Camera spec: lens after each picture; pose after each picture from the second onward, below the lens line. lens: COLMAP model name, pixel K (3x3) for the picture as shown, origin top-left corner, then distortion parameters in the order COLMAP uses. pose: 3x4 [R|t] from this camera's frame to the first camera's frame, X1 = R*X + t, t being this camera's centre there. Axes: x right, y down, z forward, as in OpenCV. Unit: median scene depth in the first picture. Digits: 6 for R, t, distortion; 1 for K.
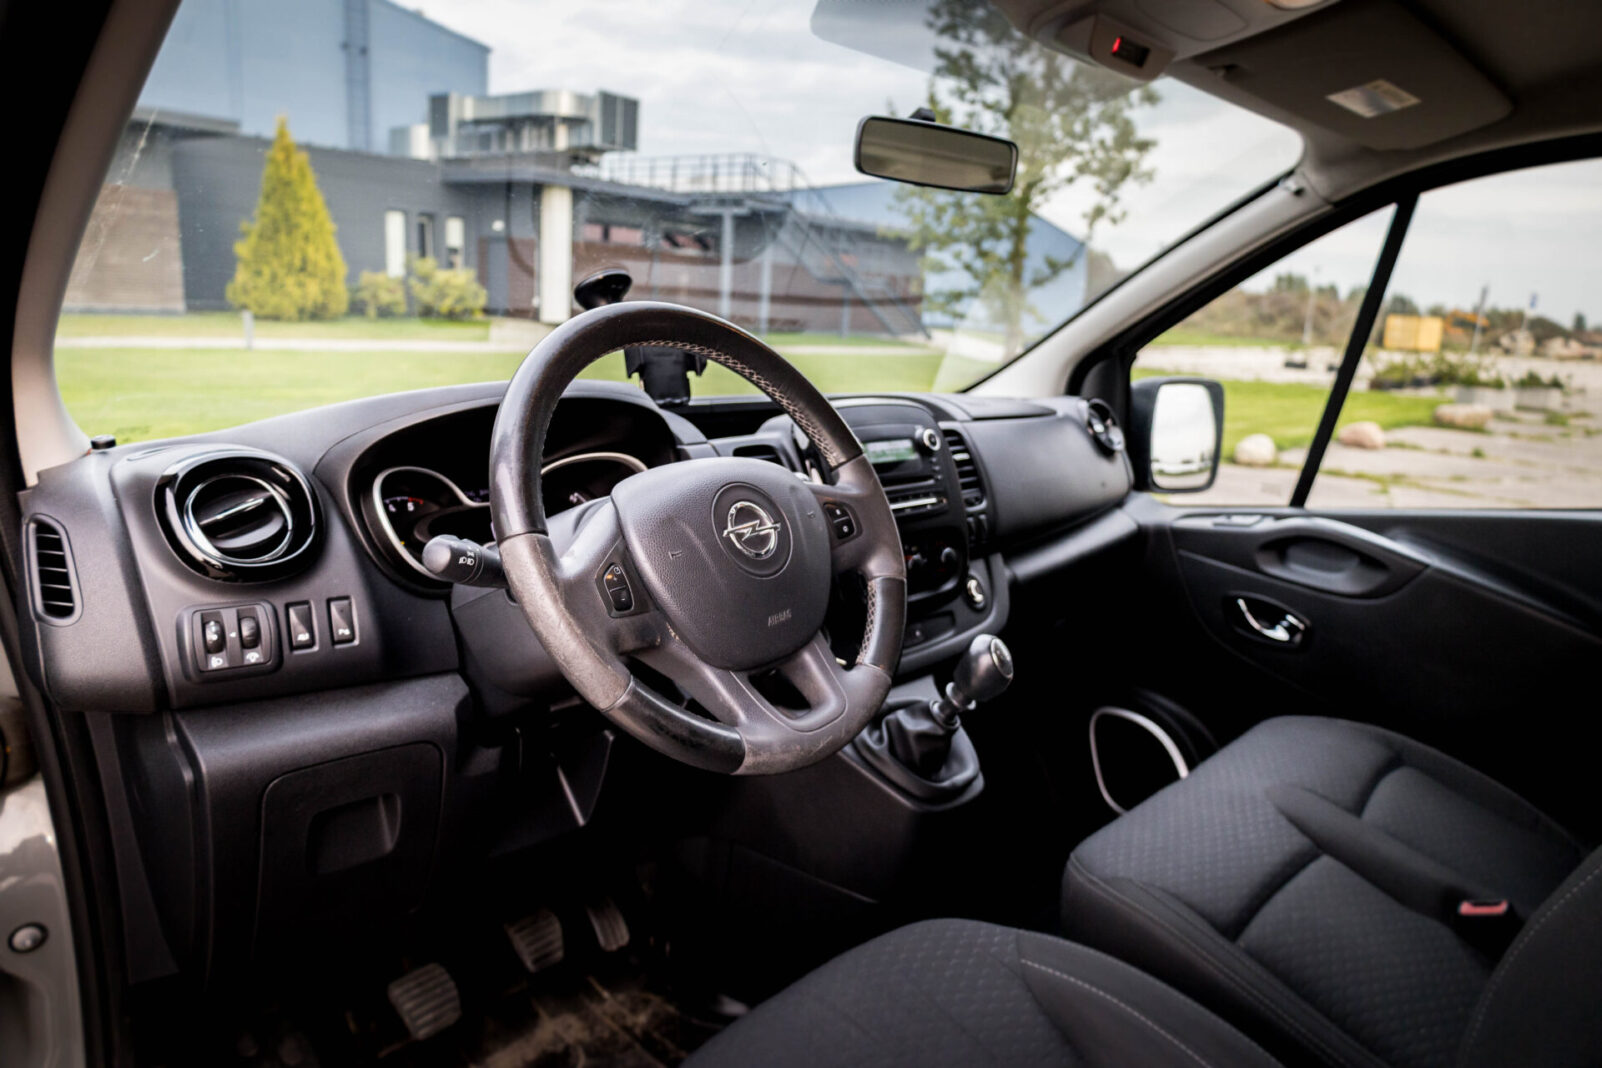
lens RADIAL K [[1126.6, 0, 801.0], [0, 1126.6, 534.0], [0, 0, 1]] dist [0.003140, 0.001194]
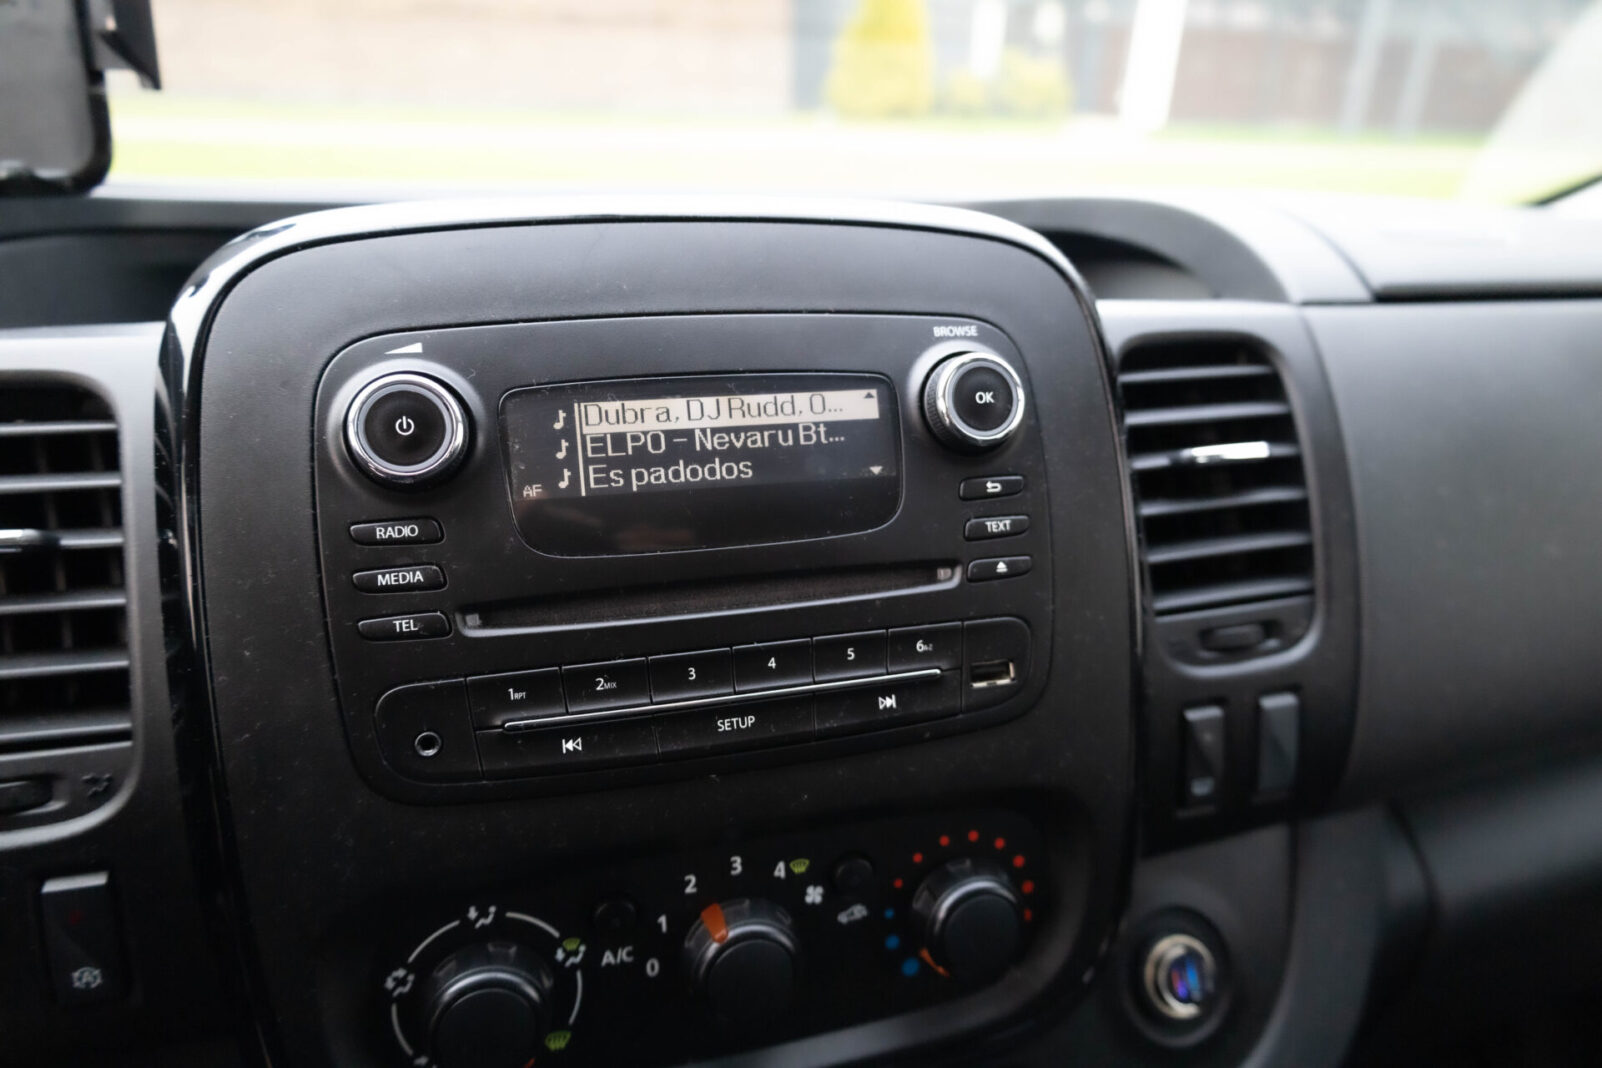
lens RADIAL K [[1126.6, 0, 801.0], [0, 1126.6, 534.0], [0, 0, 1]] dist [0.003140, 0.001194]
pose [[0.863159, 0.176922, -0.472923, 0.181822], [-0.099463, 0.977829, 0.184274, -0.088252], [0.495040, -0.112019, 0.861619, 0.731945]]
